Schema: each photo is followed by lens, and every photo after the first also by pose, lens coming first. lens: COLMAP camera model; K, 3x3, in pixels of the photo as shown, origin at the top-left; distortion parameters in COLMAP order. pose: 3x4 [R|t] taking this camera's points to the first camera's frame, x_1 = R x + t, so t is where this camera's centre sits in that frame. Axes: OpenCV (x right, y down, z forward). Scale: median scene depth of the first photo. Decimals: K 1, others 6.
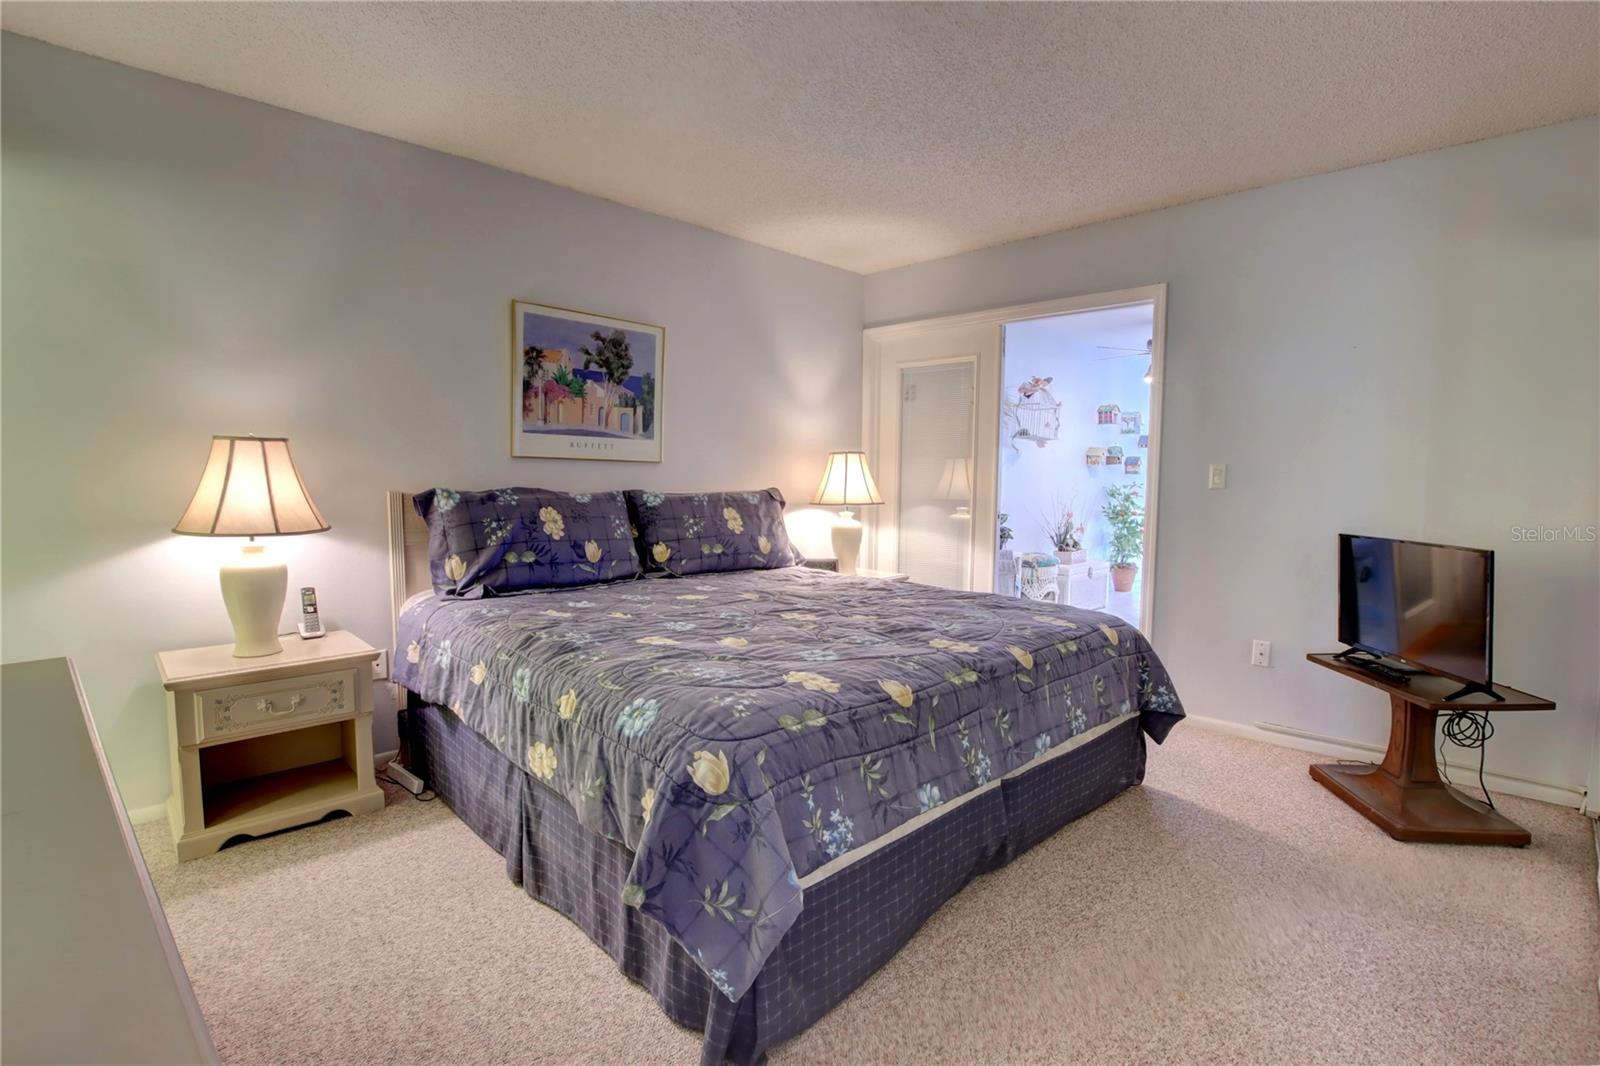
lens RADIAL K [[755.8, 0, 796.1], [0, 755.8, 522.1], [0, 0, 1]] dist [-0.027188, 0.001657]
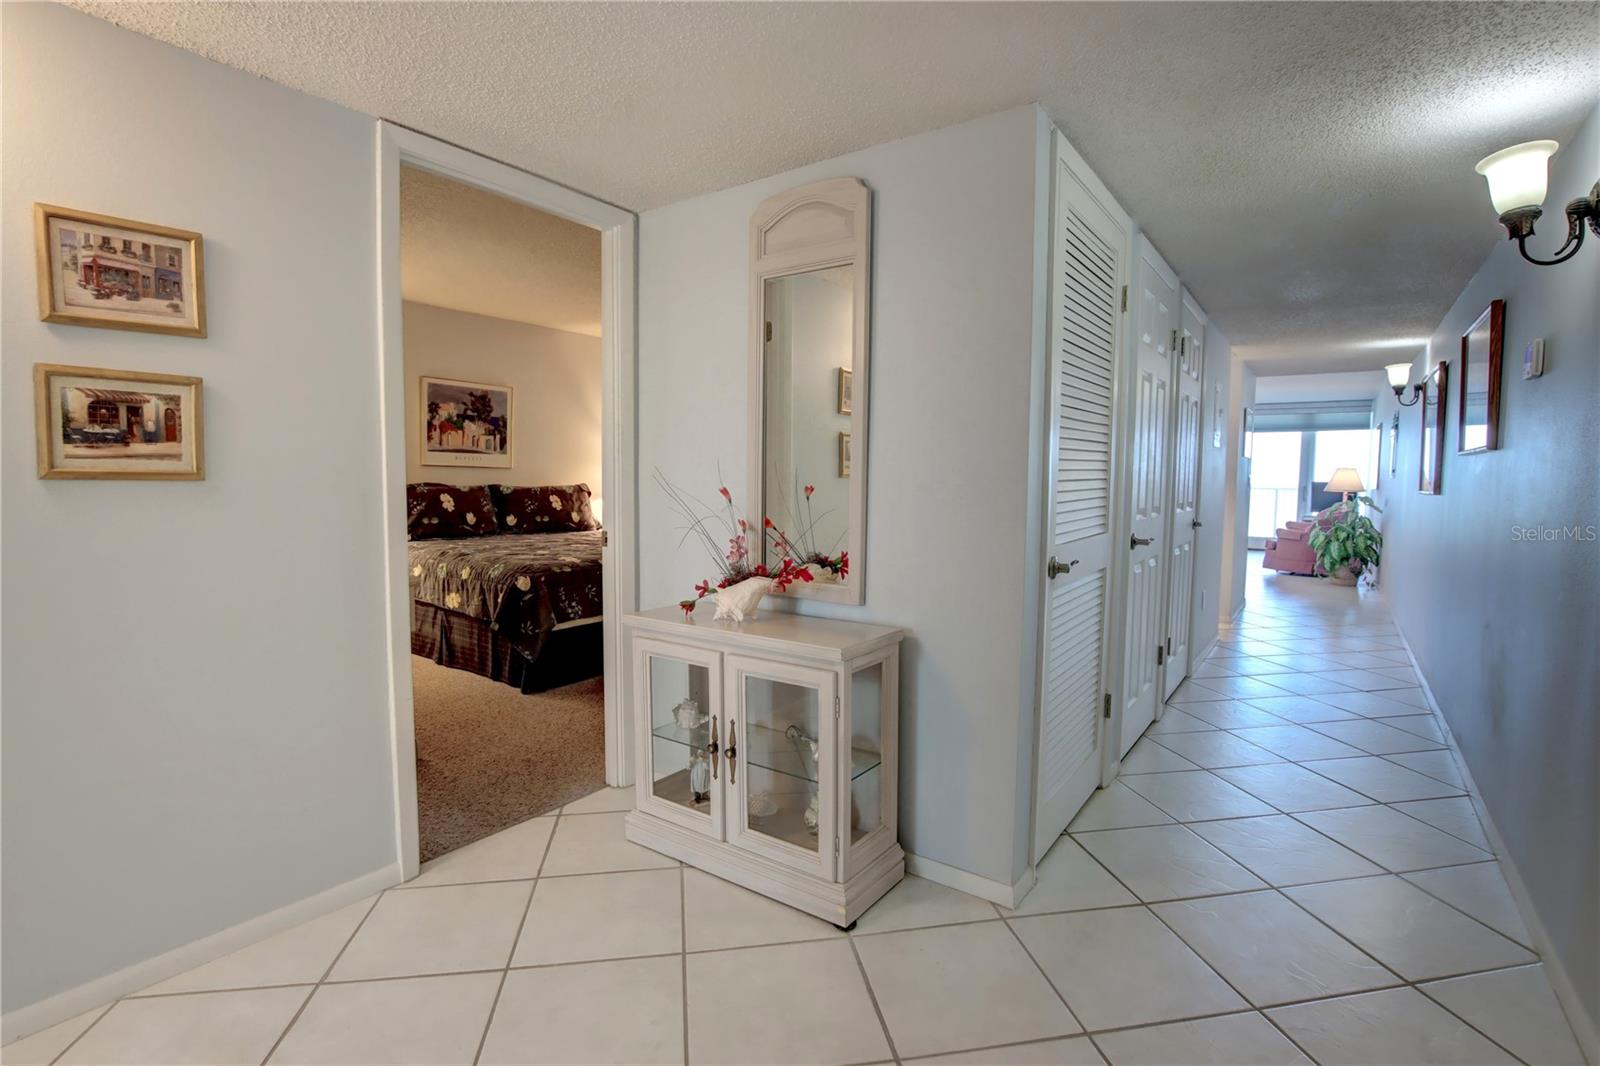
lens RADIAL K [[755.8, 0, 799.4], [0, 755.8, 529.2], [0, 0, 1]] dist [-0.027188, 0.001657]
pose [[0.985552, -0.009415, 0.169112, 0.185239], [0.007849, 0.999920, 0.009925, 0.049416], [-0.169192, -0.008454, 0.985547, -0.838513]]
